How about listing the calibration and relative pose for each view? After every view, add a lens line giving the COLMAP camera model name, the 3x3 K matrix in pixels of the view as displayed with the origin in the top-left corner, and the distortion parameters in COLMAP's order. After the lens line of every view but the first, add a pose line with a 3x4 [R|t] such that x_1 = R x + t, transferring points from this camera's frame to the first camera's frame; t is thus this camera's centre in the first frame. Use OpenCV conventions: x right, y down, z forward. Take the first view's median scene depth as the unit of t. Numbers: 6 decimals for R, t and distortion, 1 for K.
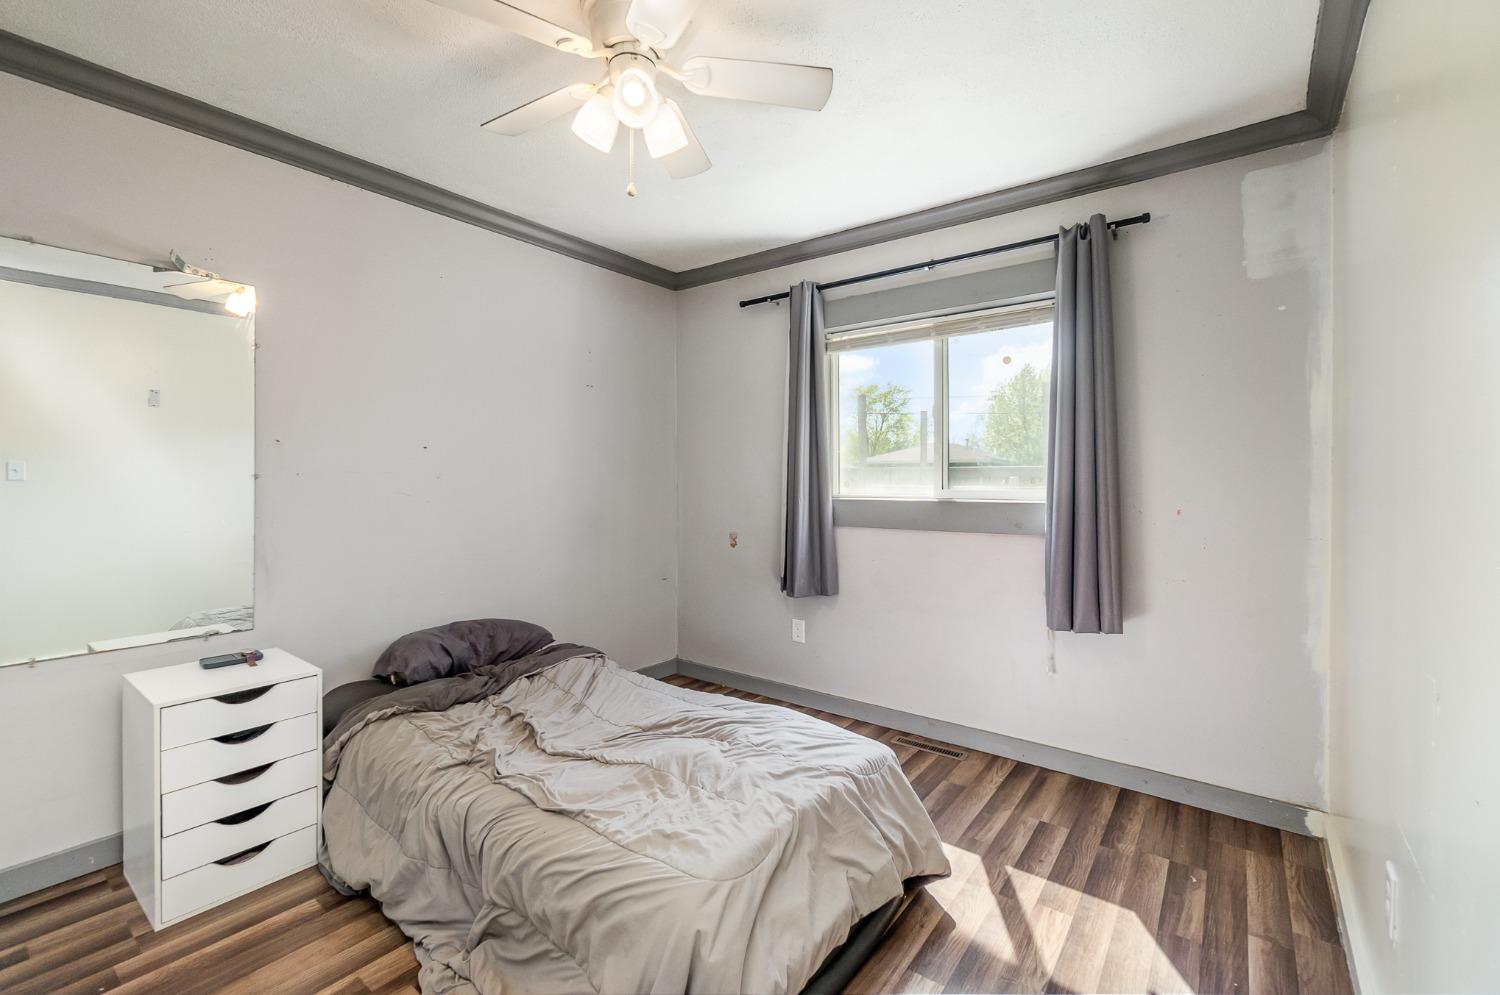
lens RADIAL K [[655.8, 0, 741.2], [0, 655.8, 484.2], [0, 0, 1]] dist [-0.005551, 0.002796]
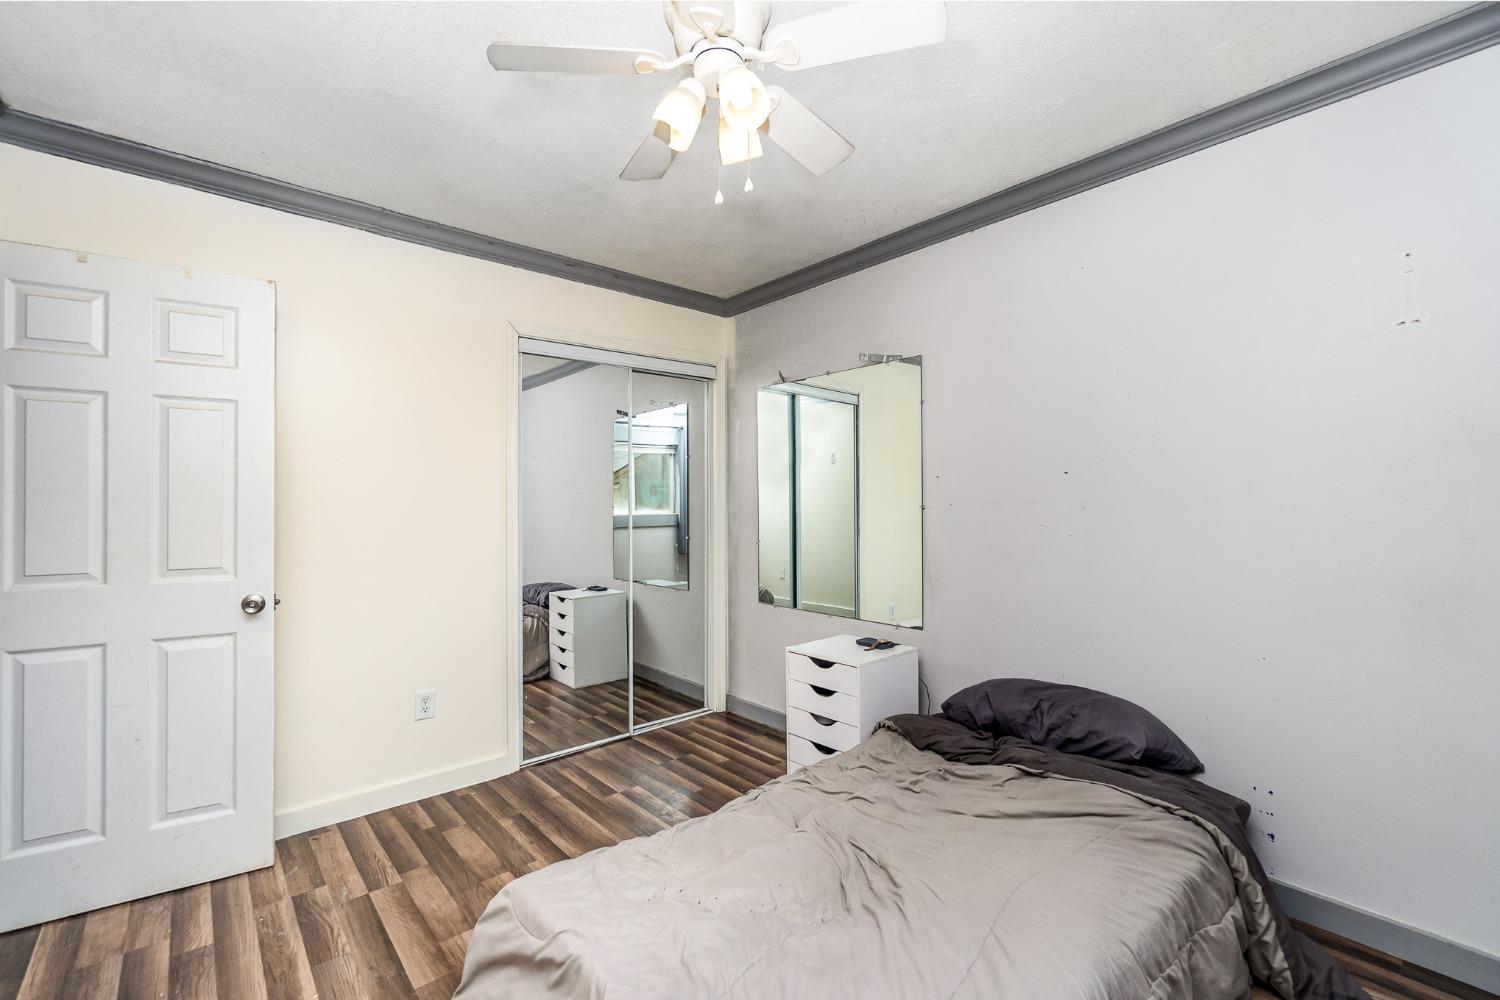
lens RADIAL K [[655.8, 0, 749.0], [0, 655.8, 496.0], [0, 0, 1]] dist [-0.005551, 0.002796]
pose [[-0.189800, 0.003229, -0.981818, 0.552637], [0.000707, 0.999995, 0.003152, -0.038195], [0.981823, -0.000096, -0.189801, 0.919731]]
